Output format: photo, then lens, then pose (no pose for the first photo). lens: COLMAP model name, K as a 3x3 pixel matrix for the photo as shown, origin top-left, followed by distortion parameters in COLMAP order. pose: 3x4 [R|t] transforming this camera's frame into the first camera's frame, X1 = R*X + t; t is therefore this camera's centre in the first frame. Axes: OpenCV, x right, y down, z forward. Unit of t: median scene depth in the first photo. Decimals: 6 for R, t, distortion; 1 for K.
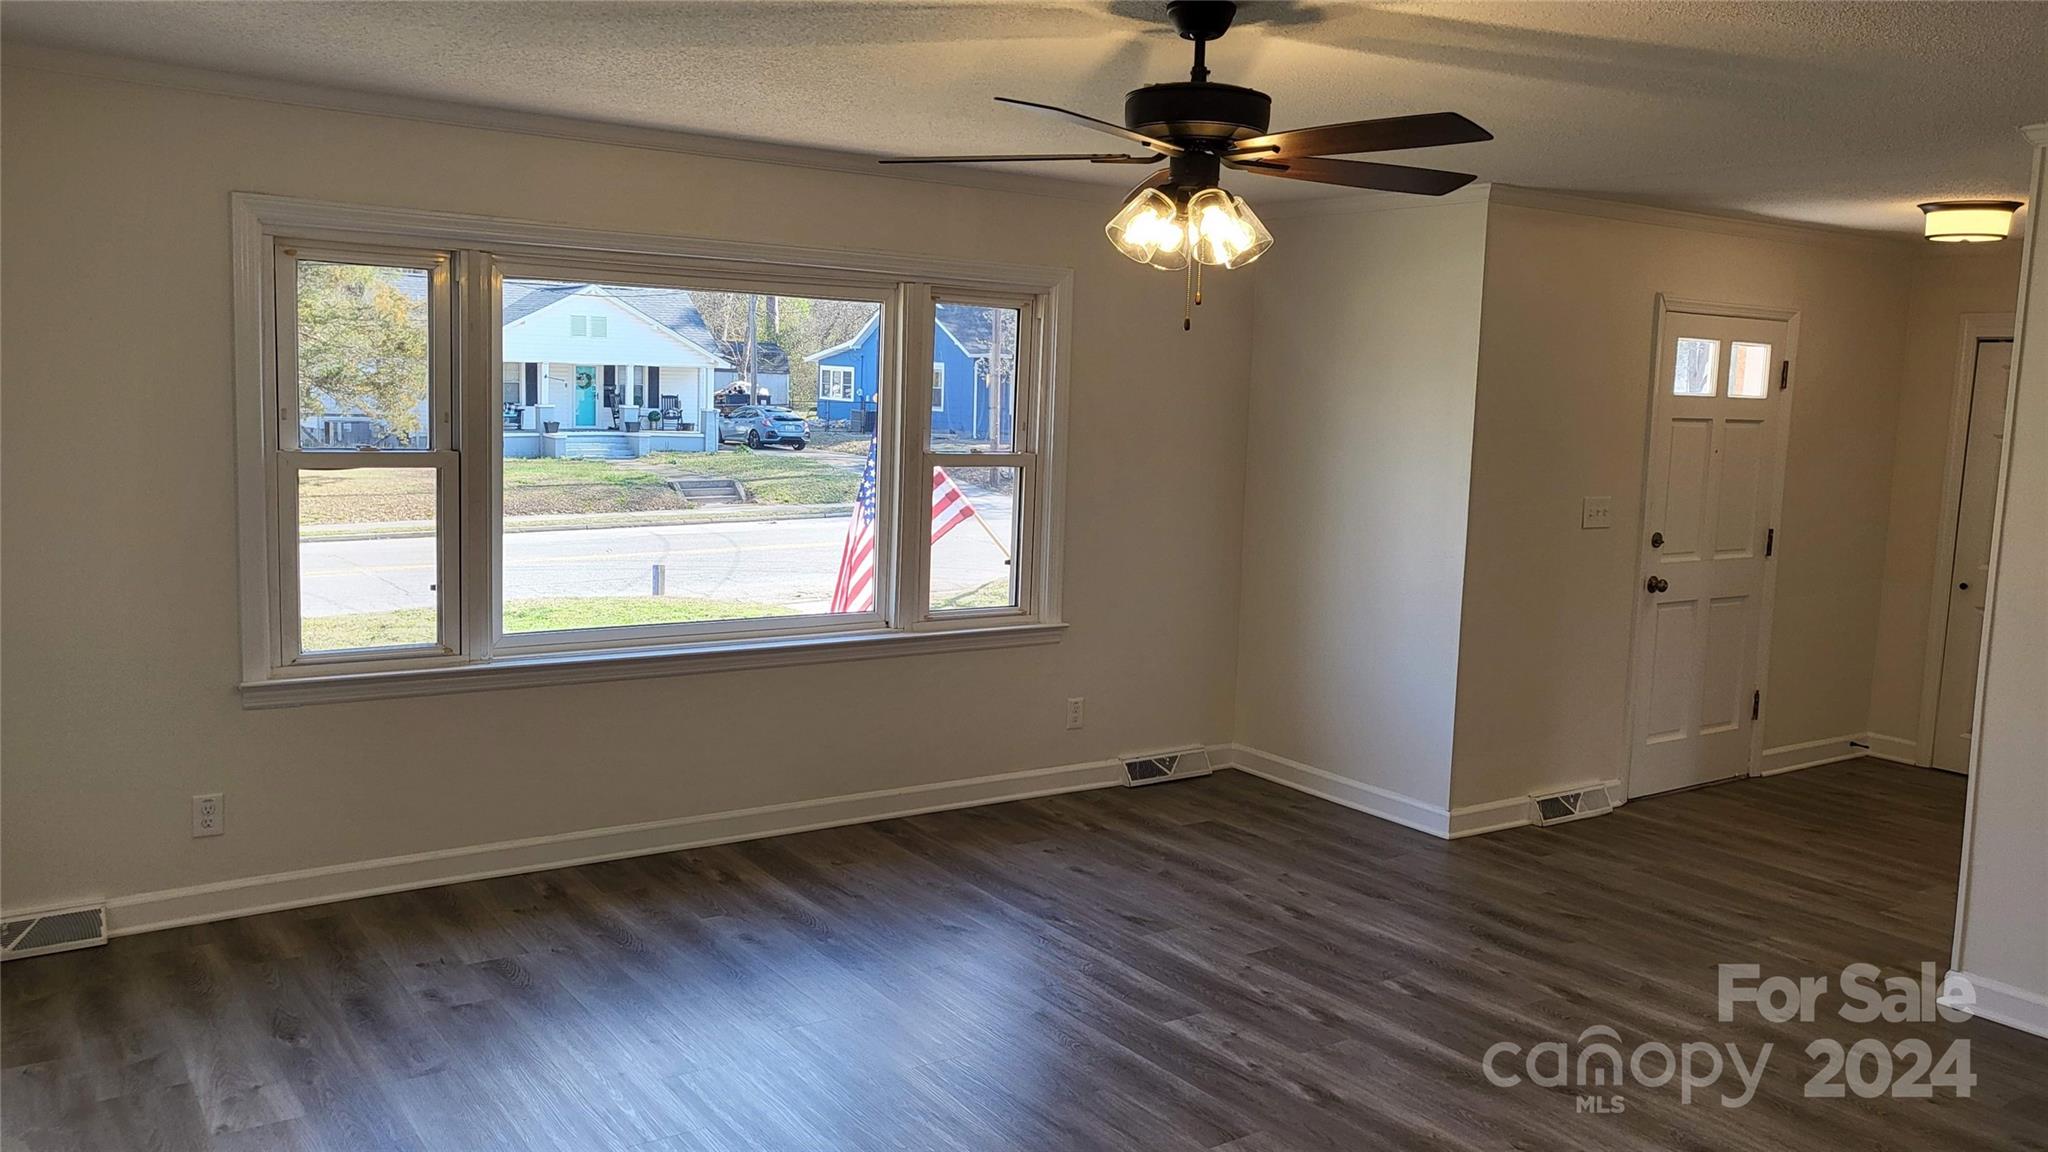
lens RADIAL K [[1664.4, 0, 1024.0], [0, 1664.4, 576.0], [0, 0, 1]] dist [0.049202, 0.001516]
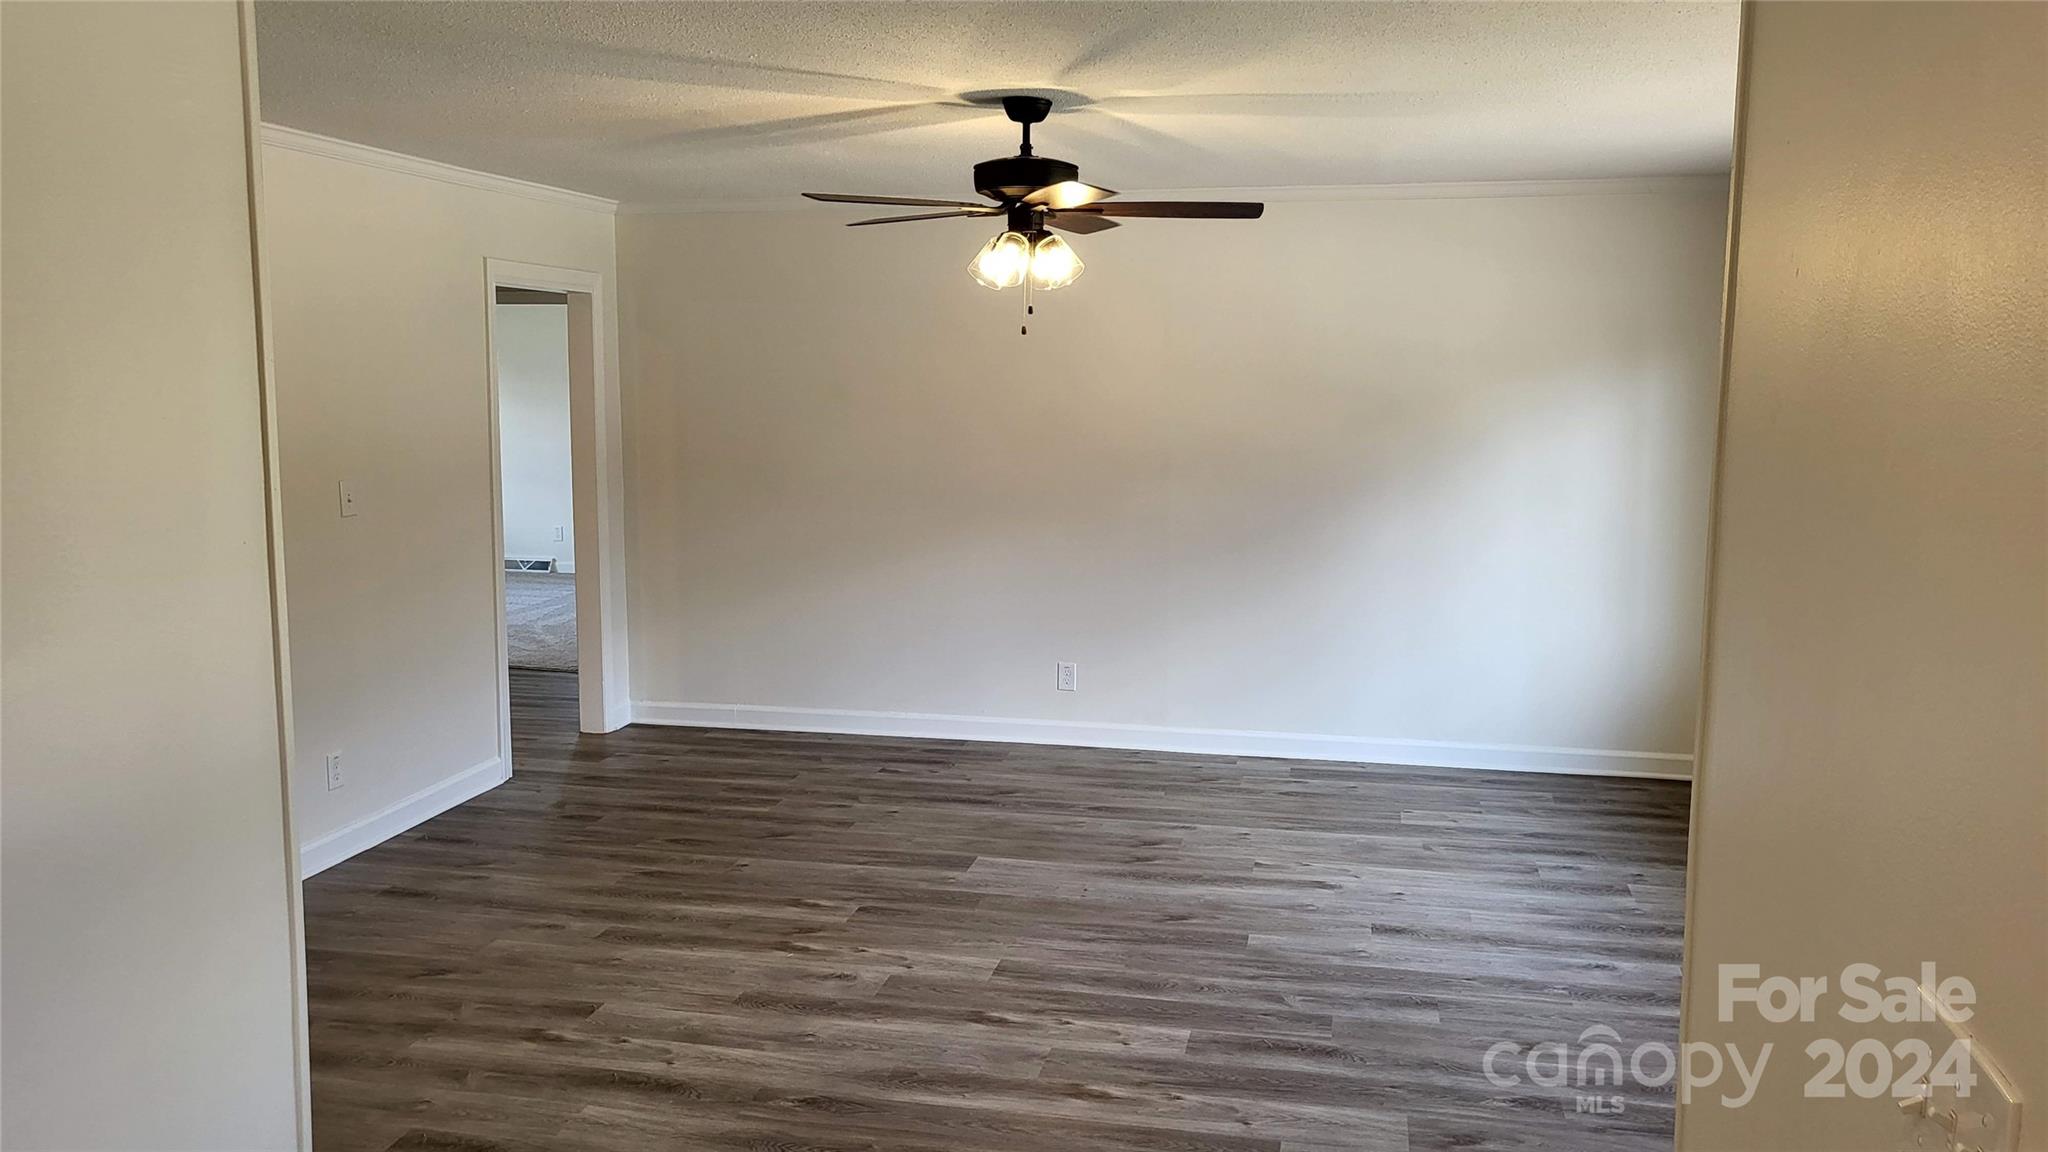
lens RADIAL K [[1589.1, 0, 1024.0], [0, 1589.1, 576.0], [0, 0, 1]] dist [-0.002383, -0.000455]
pose [[-0.749157, 0.048239, -0.660633, 0.774764], [-0.110535, 0.974256, 0.196487, -0.167806], [0.653105, 0.220223, -0.724539, 1.586795]]
